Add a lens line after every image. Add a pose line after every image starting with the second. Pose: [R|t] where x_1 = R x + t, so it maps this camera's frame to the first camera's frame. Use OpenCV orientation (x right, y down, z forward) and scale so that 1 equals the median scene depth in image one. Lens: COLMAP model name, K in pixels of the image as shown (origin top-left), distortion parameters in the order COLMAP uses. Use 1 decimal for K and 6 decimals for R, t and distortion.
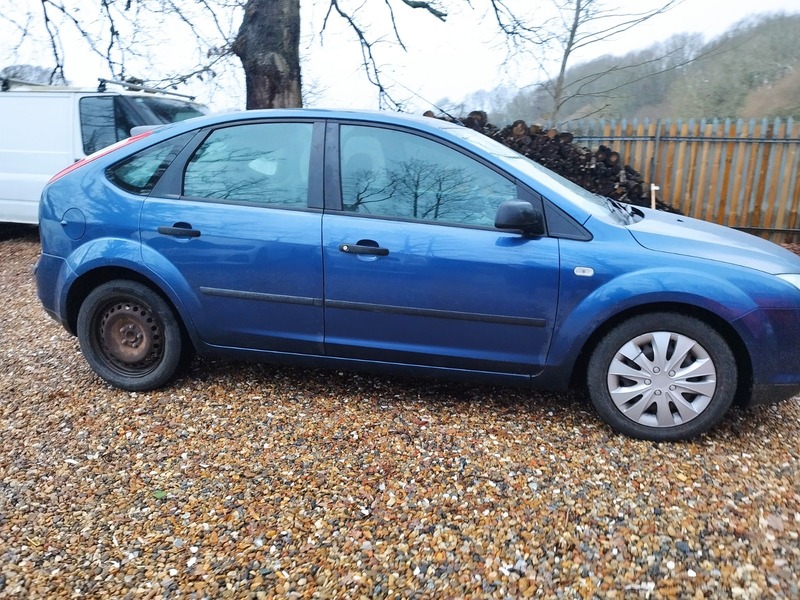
lens RADIAL K [[609.4, 0, 436.6], [0, 609.4, 298.4], [0, 0, 1]] dist [0.012257, -0.006616]
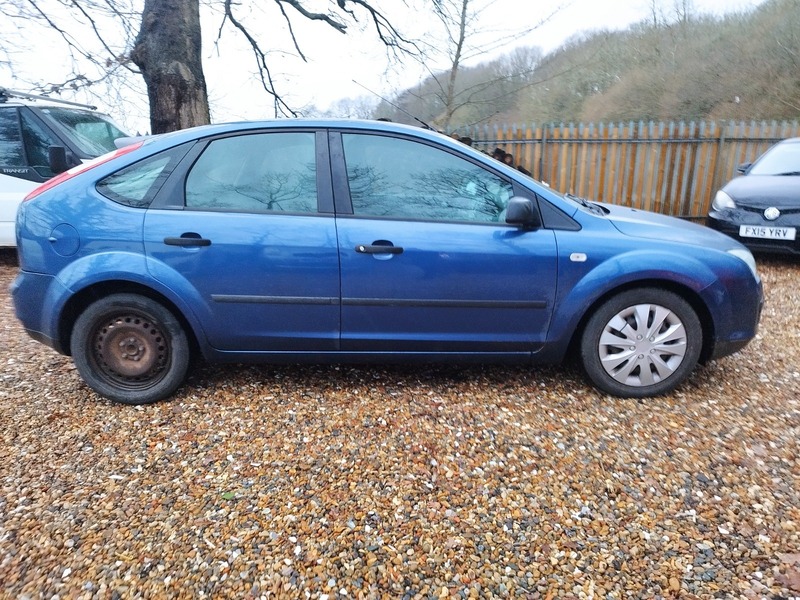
lens RADIAL K [[572.4, 0, 428.1], [0, 572.4, 298.3], [0, 0, 1]] dist [0.029436, -0.029775]
pose [[0.979889, -0.069837, 0.186925, -0.235788], [0.068585, 0.997558, 0.013166, -0.000646], [-0.187389, -0.000081, 0.982286, -0.012486]]
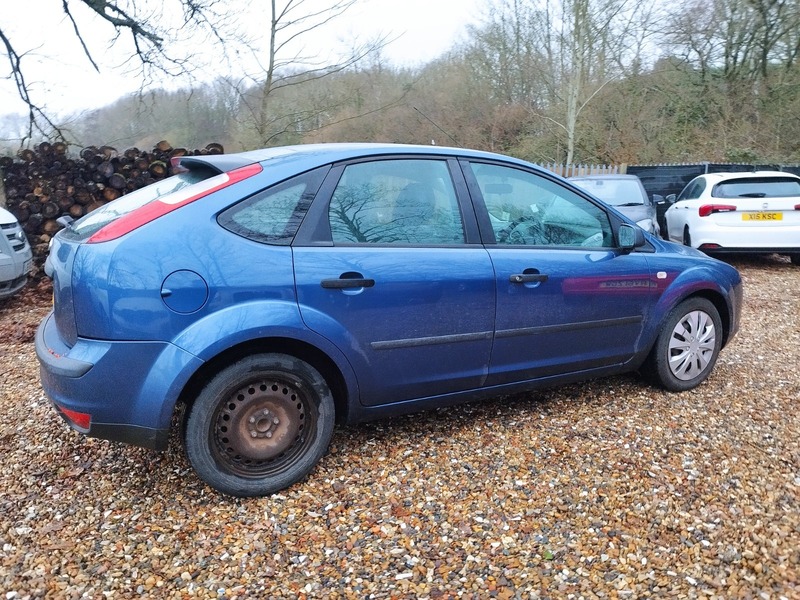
lens RADIAL K [[568.2, 0, 405.8], [0, 568.2, 301.2], [0, 0, 1]] dist [0.014408, -0.000786]
pose [[0.768726, -0.133666, 0.625455, -0.948436], [0.152384, 0.988033, 0.023862, -0.100289], [-0.621160, 0.076966, 0.779895, 0.363264]]
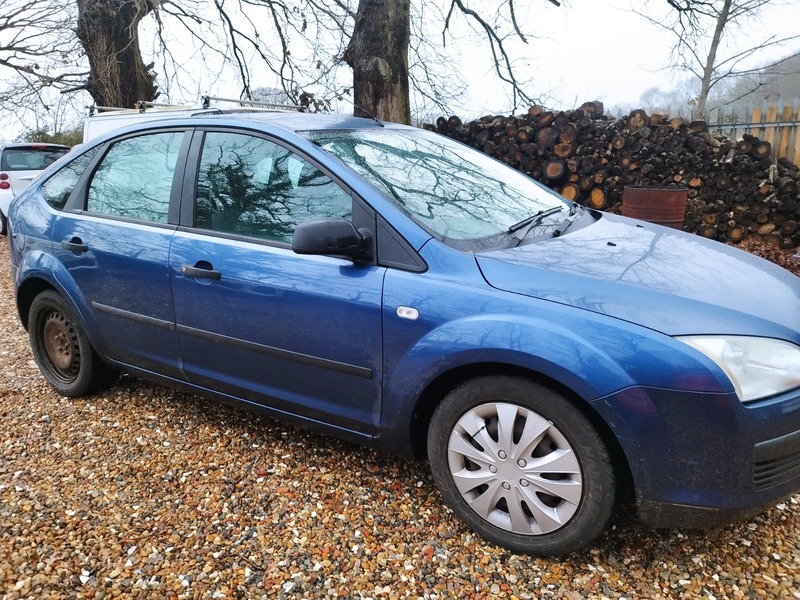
lens RADIAL K [[602.0, 0, 400.0], [0, 602.0, 300.0], [0, 0, 1]] dist [0.002180, -0.003902]
pose [[0.933077, 0.050957, -0.356048, 0.480179], [-0.048396, 0.998698, 0.016102, -0.068769], [0.356405, 0.002207, 0.934329, 0.287872]]
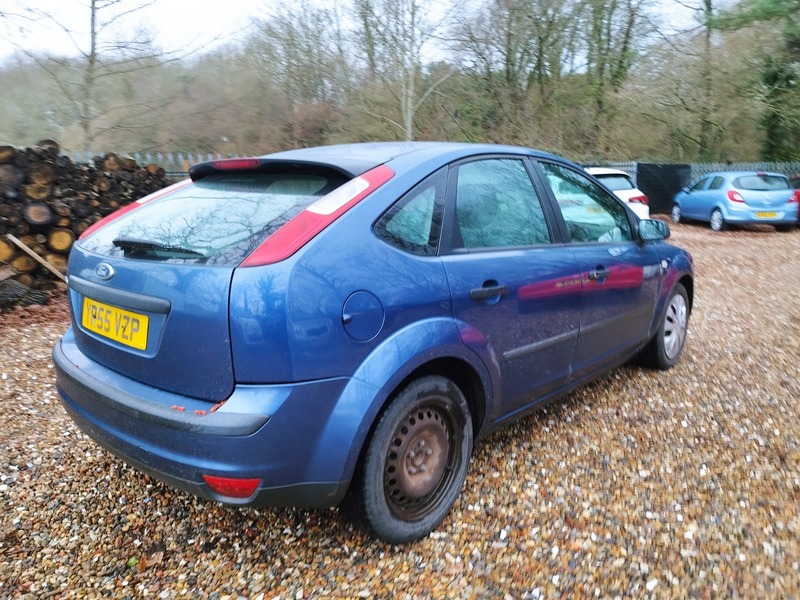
lens RADIAL K [[587.4, 0, 389.8], [0, 587.4, 301.6], [0, 0, 1]] dist [0.012228, 0.000136]
pose [[0.512587, -0.183929, 0.838704, -1.247398], [0.218025, 0.972654, 0.080055, -0.204693], [-0.830494, 0.141823, 0.538671, 0.764281]]
